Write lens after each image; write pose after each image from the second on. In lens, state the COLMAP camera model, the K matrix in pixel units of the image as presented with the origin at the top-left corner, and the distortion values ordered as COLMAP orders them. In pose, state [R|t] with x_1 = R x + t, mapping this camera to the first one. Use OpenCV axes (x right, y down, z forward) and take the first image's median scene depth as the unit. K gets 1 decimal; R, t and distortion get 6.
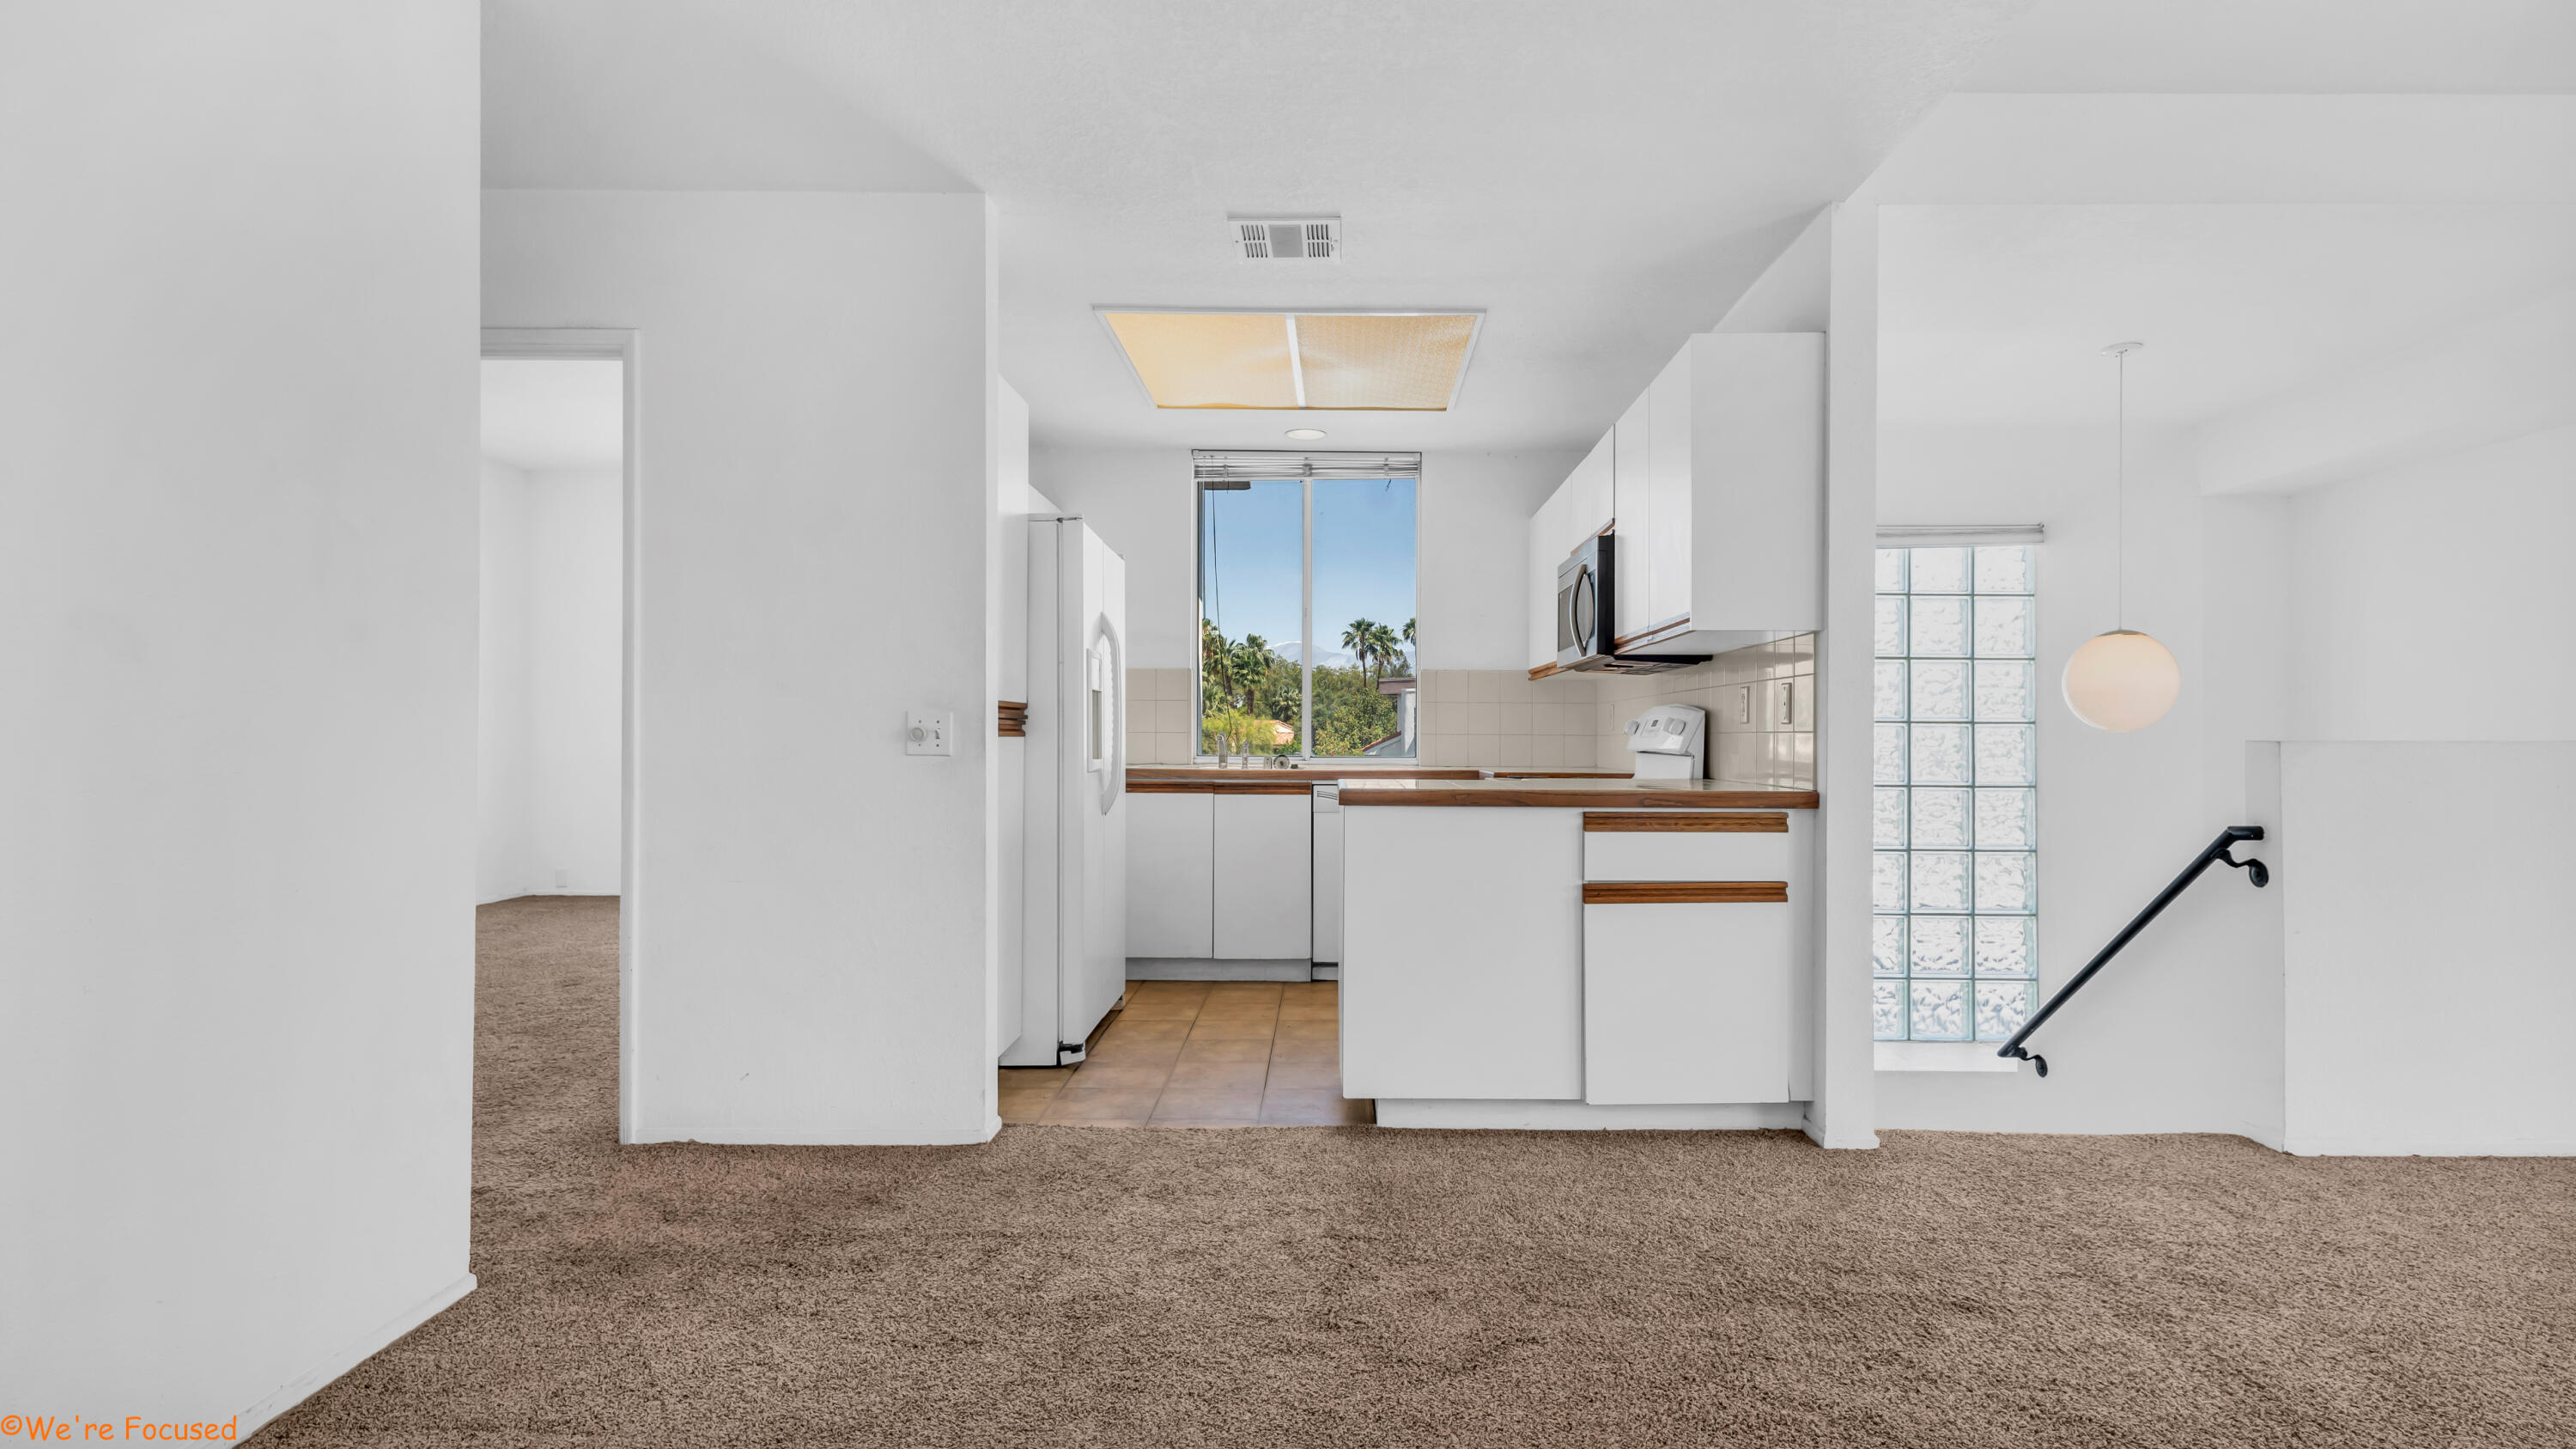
lens RADIAL K [[1293.8, 0, 1269.7], [0, 1293.8, 723.7], [0, 0, 1]] dist [0.013798, 0.000047]
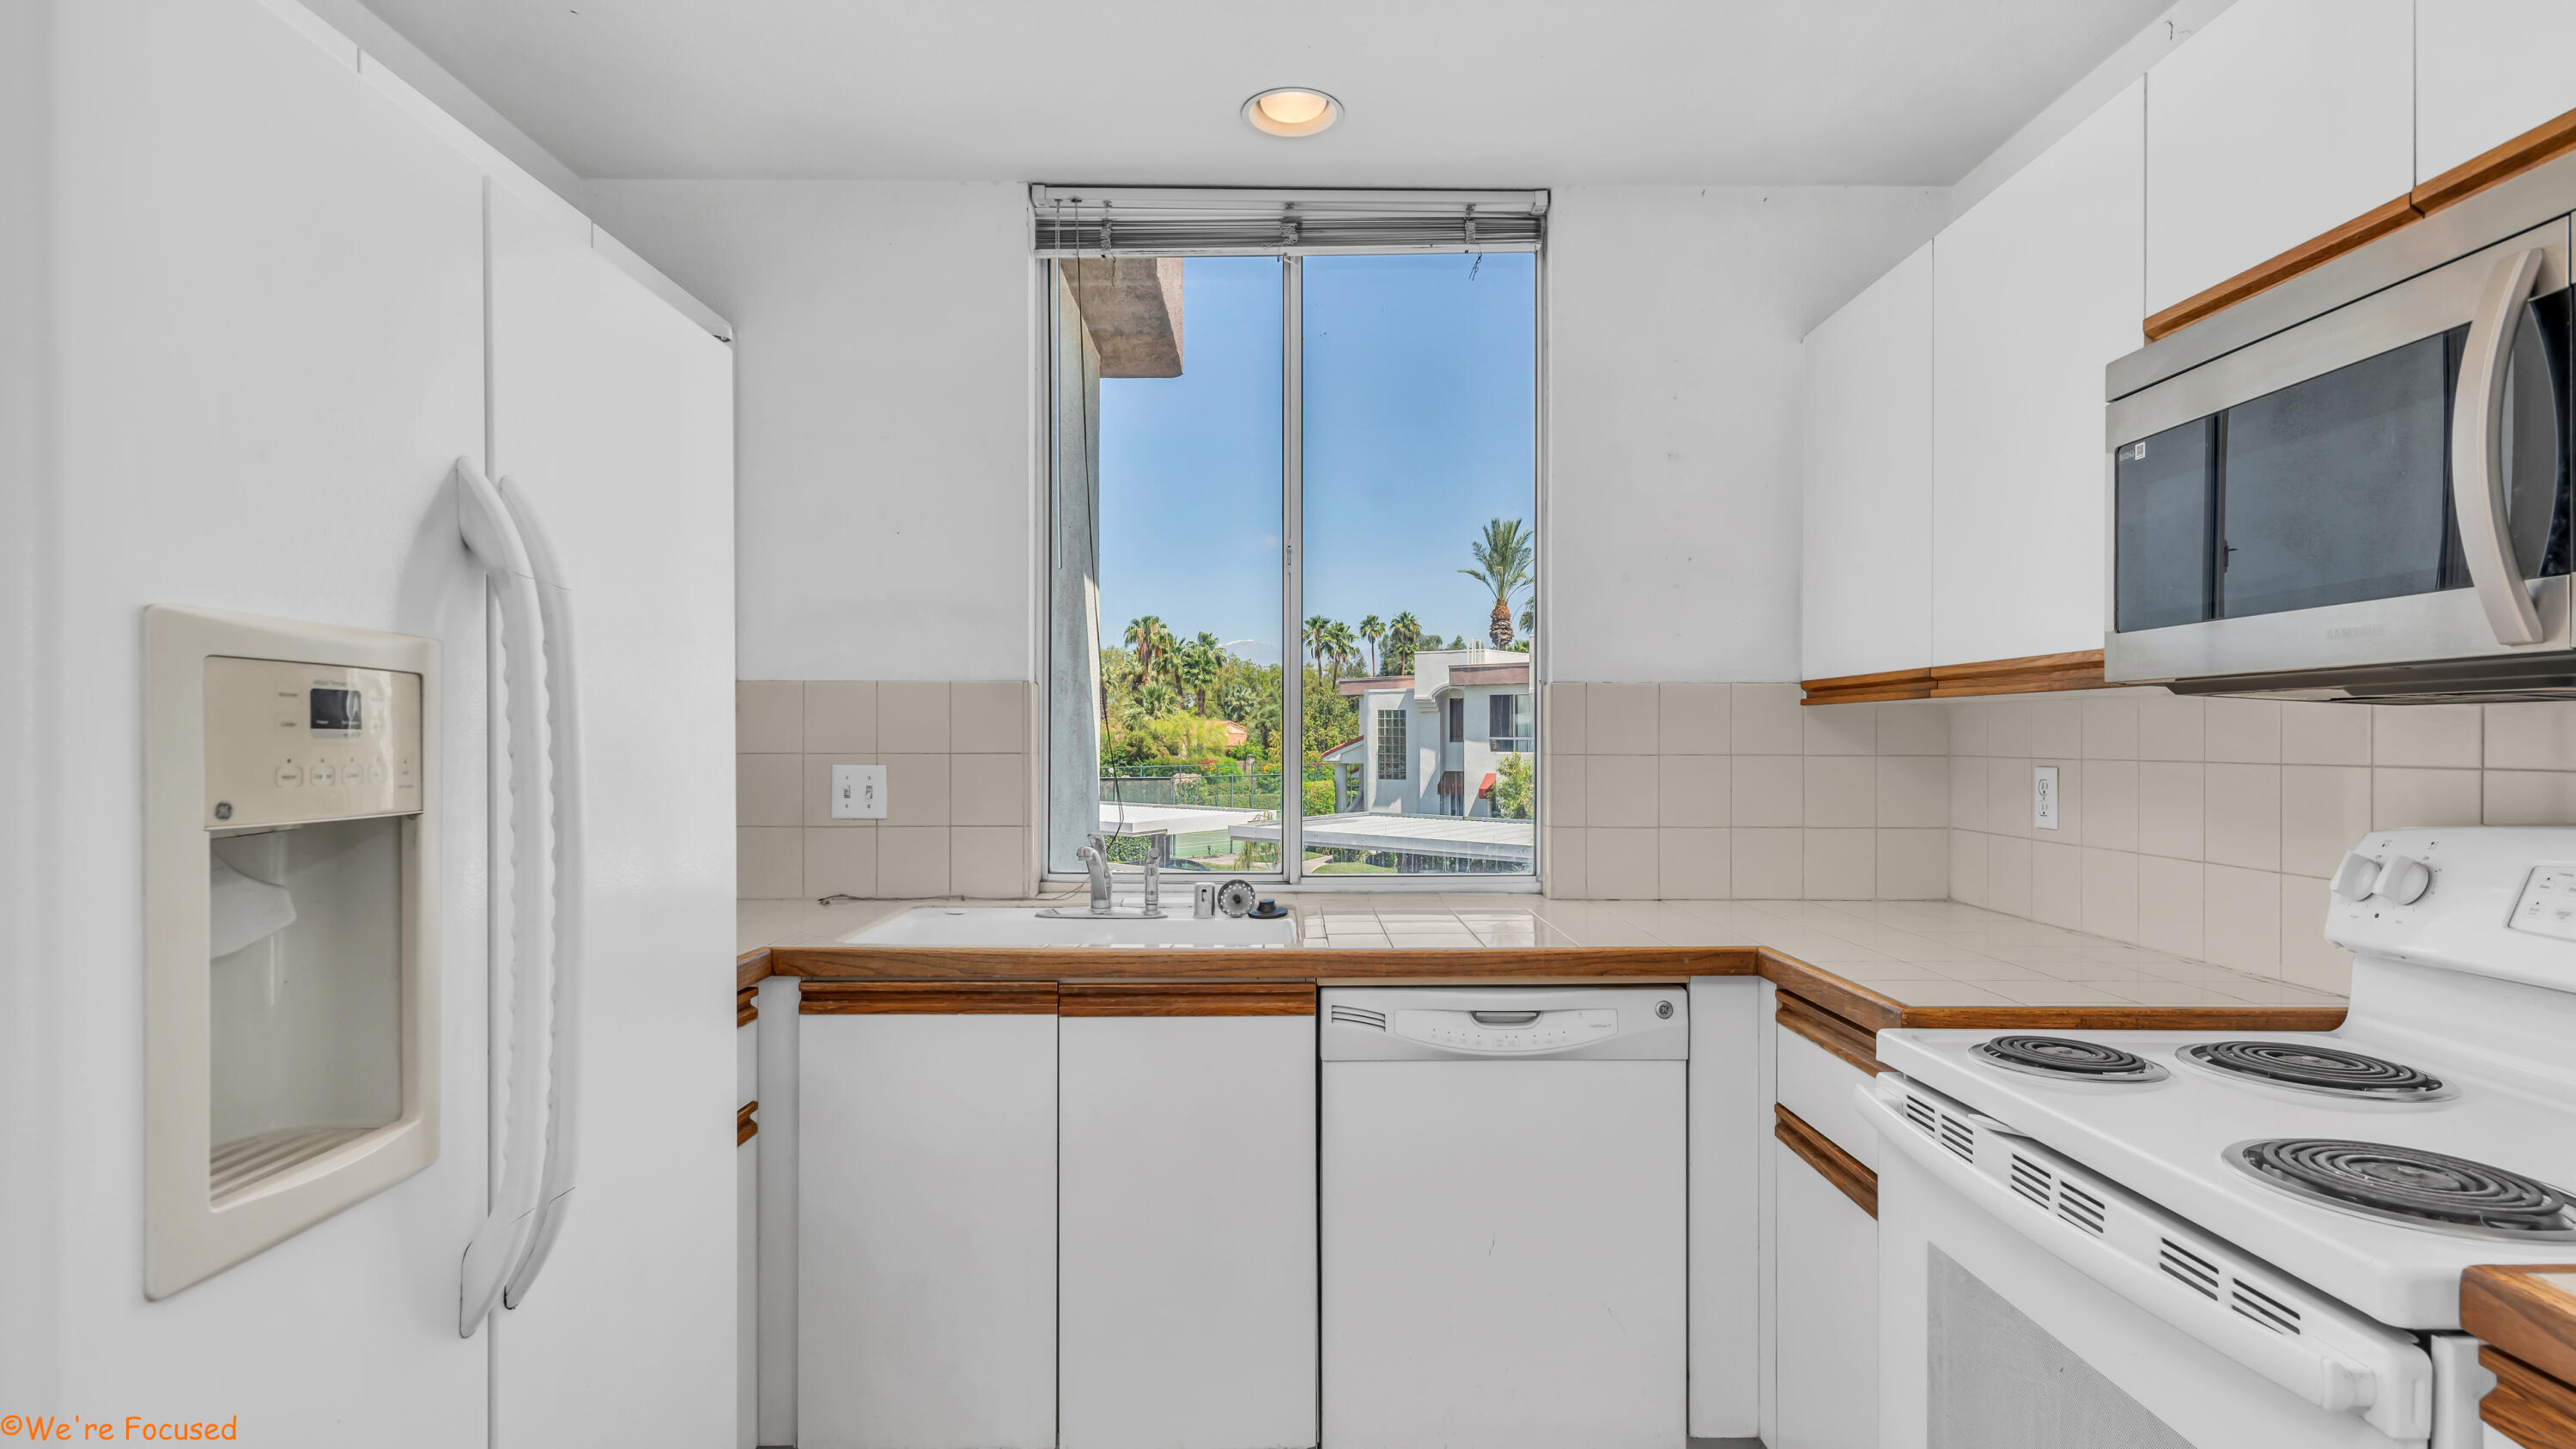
lens RADIAL K [[1293.8, 0, 1269.7], [0, 1293.8, 723.7], [0, 0, 1]] dist [0.013798, 0.000047]
pose [[0.999319, -0.005962, 0.036417, 0.006079], [0.005915, 0.999982, 0.001392, -0.039111], [-0.036425, -0.001176, 0.999336, 0.765698]]
